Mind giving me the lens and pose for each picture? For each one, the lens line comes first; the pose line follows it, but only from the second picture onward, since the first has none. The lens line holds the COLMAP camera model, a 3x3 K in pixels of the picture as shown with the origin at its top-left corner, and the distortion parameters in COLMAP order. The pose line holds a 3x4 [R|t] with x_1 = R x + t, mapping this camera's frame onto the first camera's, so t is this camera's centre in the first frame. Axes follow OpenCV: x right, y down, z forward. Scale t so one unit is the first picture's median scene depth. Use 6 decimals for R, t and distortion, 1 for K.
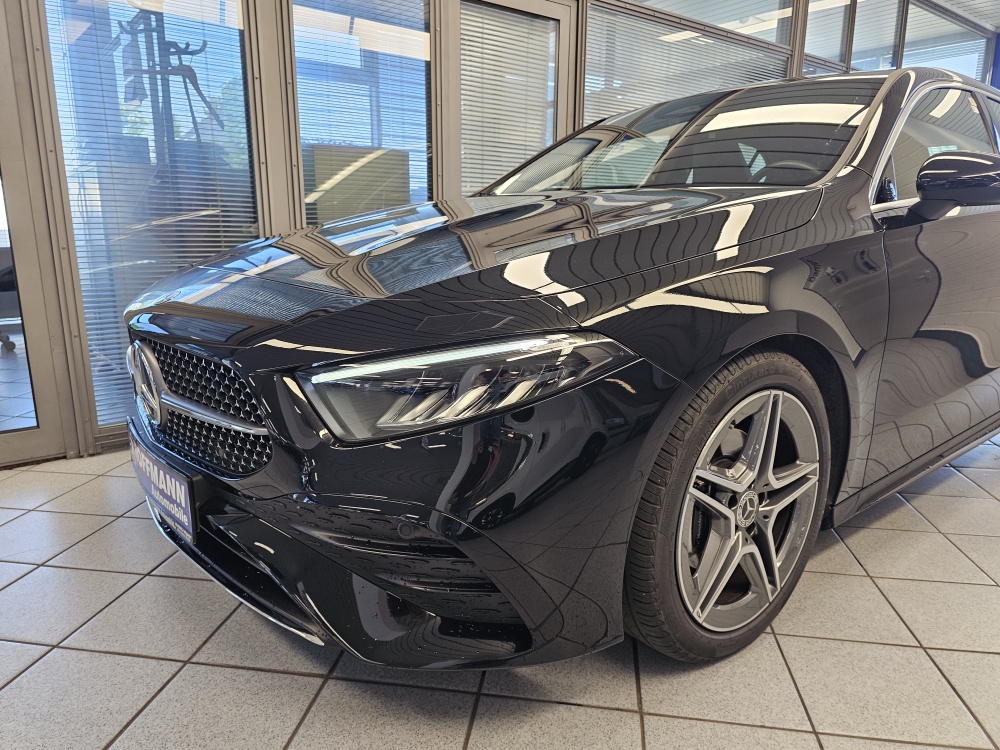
lens RADIAL K [[699.3, 0, 493.0], [0, 699.3, 380.2], [0, 0, 1]] dist [0.032272, -0.046881]
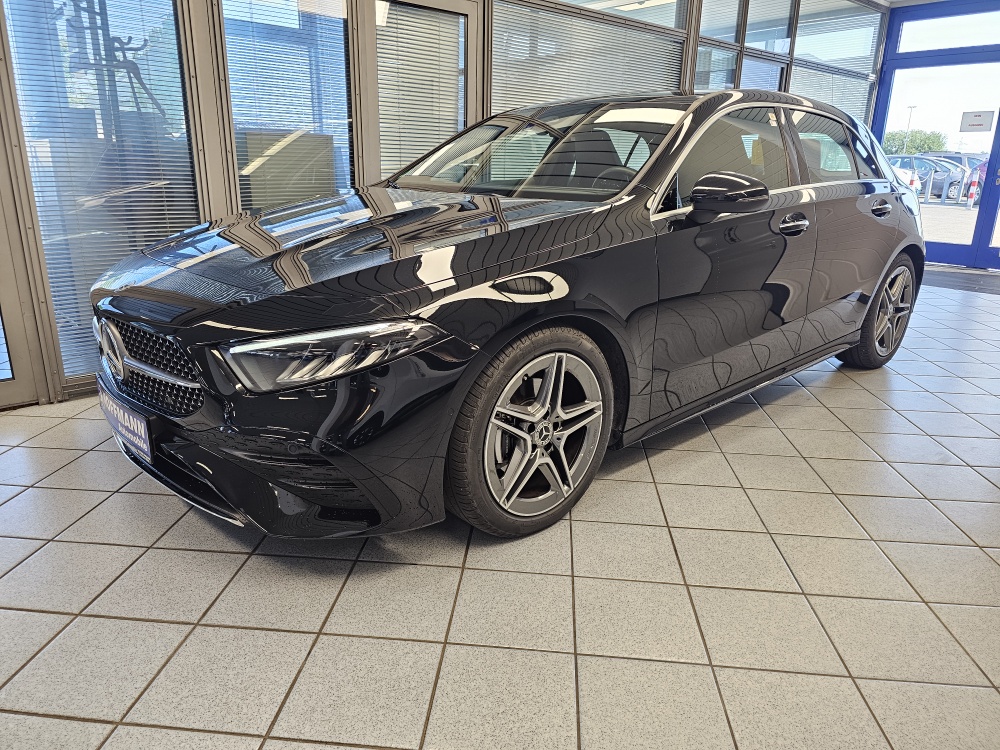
lens RADIAL K [[699.3, 0, 508.1], [0, 699.3, 364.6], [0, 0, 1]] dist [0.032272, -0.046881]
pose [[0.997228, -0.007822, 0.073988, 0.185167], [0.003089, 0.997954, 0.063862, -0.054588], [-0.074336, -0.063456, 0.995212, -0.446446]]
